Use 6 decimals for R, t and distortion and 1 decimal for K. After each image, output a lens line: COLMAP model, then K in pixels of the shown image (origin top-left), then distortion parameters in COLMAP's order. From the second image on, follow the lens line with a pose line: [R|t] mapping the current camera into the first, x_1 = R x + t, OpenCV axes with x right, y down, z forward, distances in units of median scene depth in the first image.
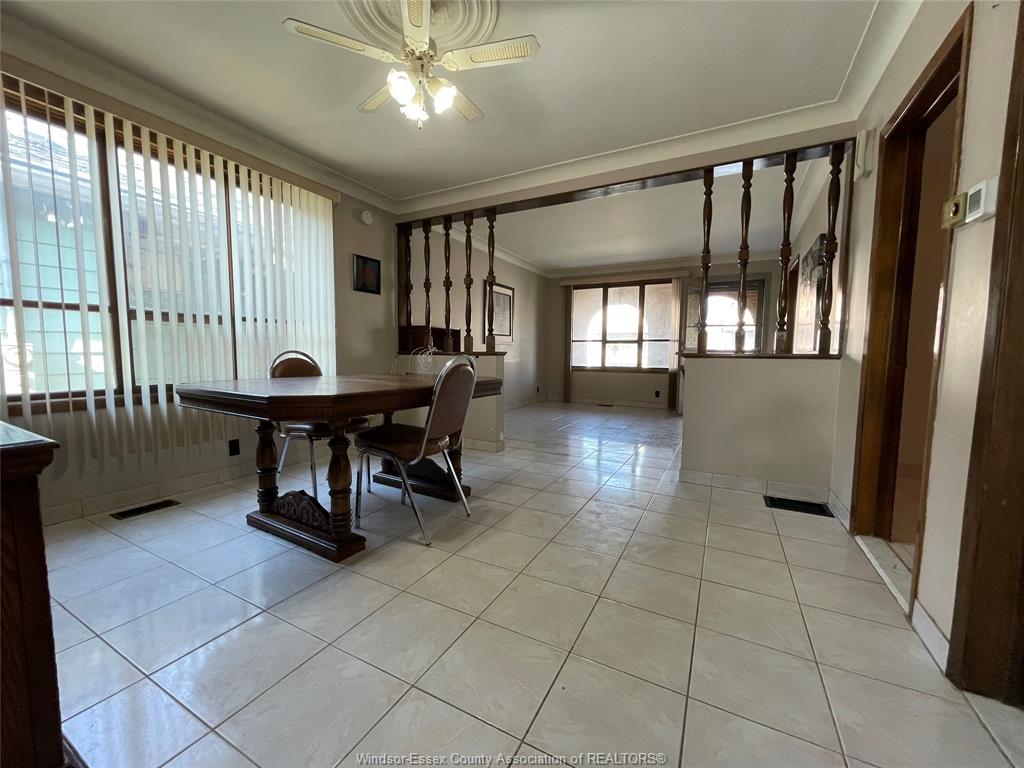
lens RADIAL K [[416.0, 0, 510.4], [0, 416.0, 385.1], [0, 0, 1]] dist [-0.000900, 0.001127]
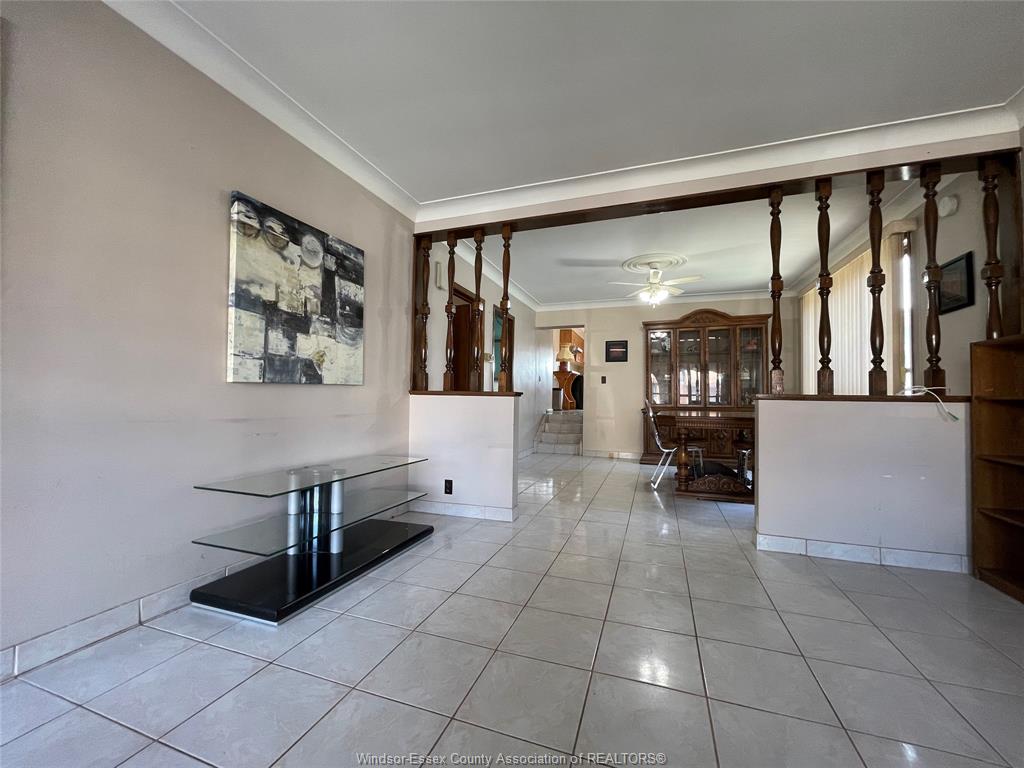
lens RADIAL K [[416.0, 0, 509.6], [0, 416.0, 386.3], [0, 0, 1]] dist [-0.000900, 0.001127]
pose [[-0.989897, -0.026234, -0.139339, 0.586003], [-0.033676, 0.998114, 0.051322, -0.143213], [0.137730, 0.055496, -0.988914, 2.029884]]
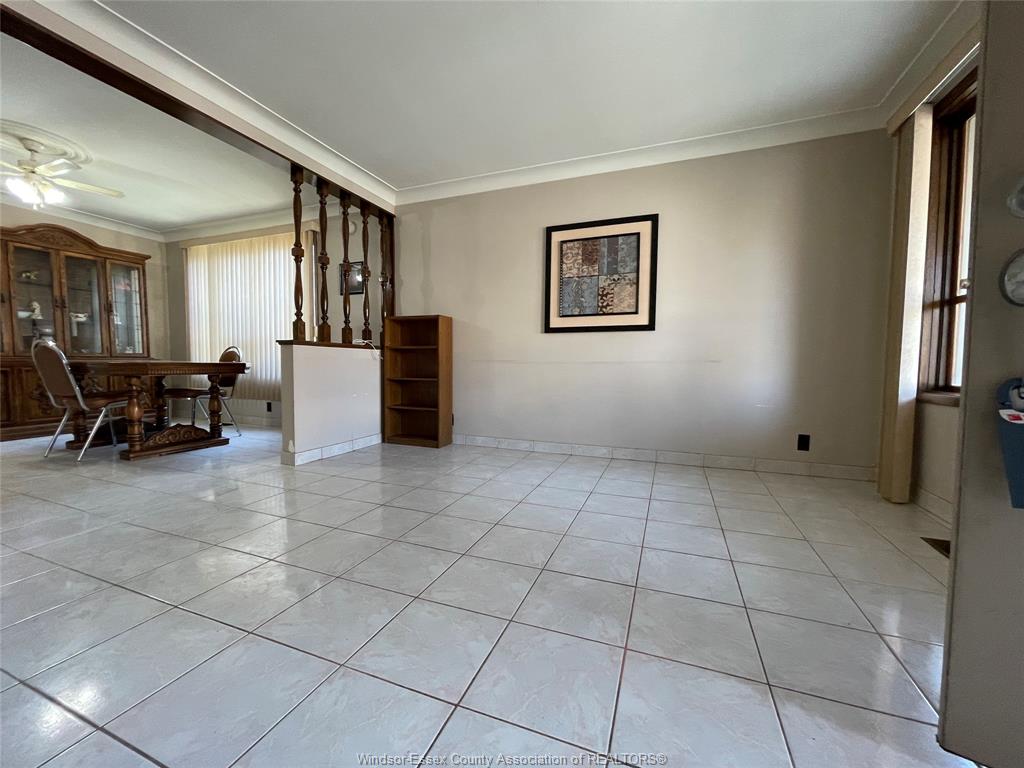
lens RADIAL K [[416.0, 0, 508.2], [0, 416.0, 382.9], [0, 0, 1]] dist [-0.000900, 0.001127]
pose [[0.104790, 0.040993, -0.993649, 1.036340], [-0.091362, 0.995322, 0.031427, -0.078426], [0.990289, 0.087488, 0.108045, 1.692441]]
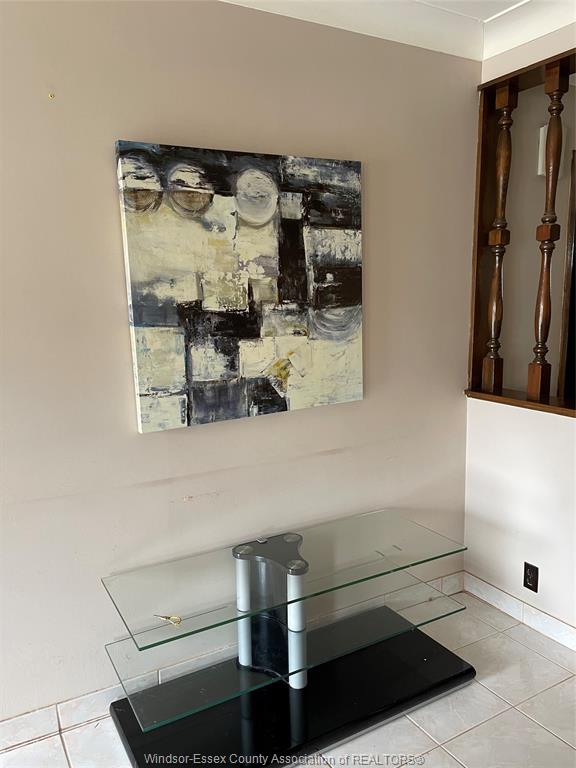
lens RADIAL K [[577.9, 0, 282.7], [0, 577.9, 380.4], [0, 0, 1]] dist [0.052318, -0.056392]
pose [[-0.844286, -0.080883, 0.529754, 0.469312], [0.053254, 0.970988, 0.233122, -0.295347], [-0.533240, 0.225033, -0.815484, 1.746908]]
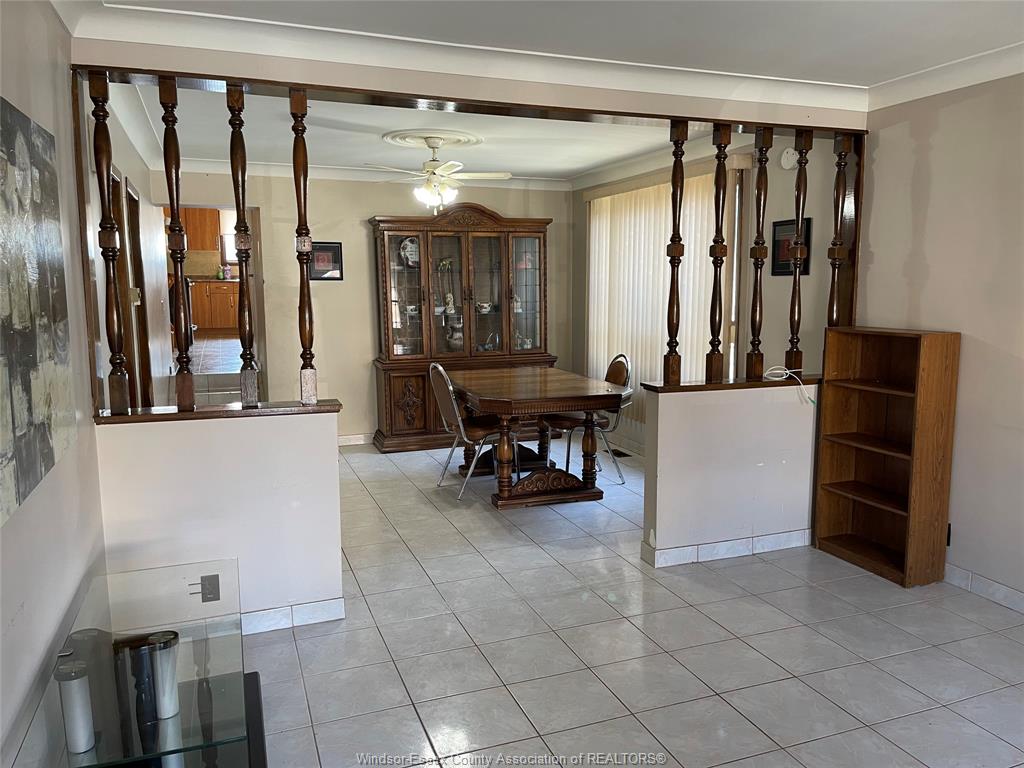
lens RADIAL K [[770.6, 0, 517.4], [0, 770.6, 389.7], [0, 0, 1]] dist [0.052318, -0.056392]
pose [[-0.659406, 0.095735, -0.745667, 1.070827], [-0.066960, 0.980438, 0.185091, -0.313681], [0.748799, 0.171980, -0.640096, 1.910317]]
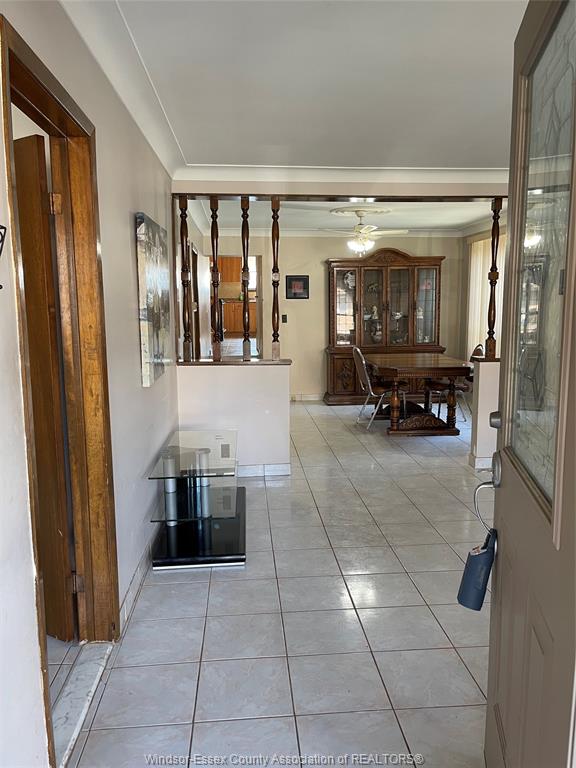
lens RADIAL K [[577.9, 0, 284.7], [0, 577.9, 386.7], [0, 0, 1]] dist [0.052318, -0.056392]
pose [[-0.847985, 0.070838, -0.525266, 1.255881], [-0.045485, 0.977646, 0.205278, -0.324333], [0.528065, 0.197964, -0.825807, 2.308765]]
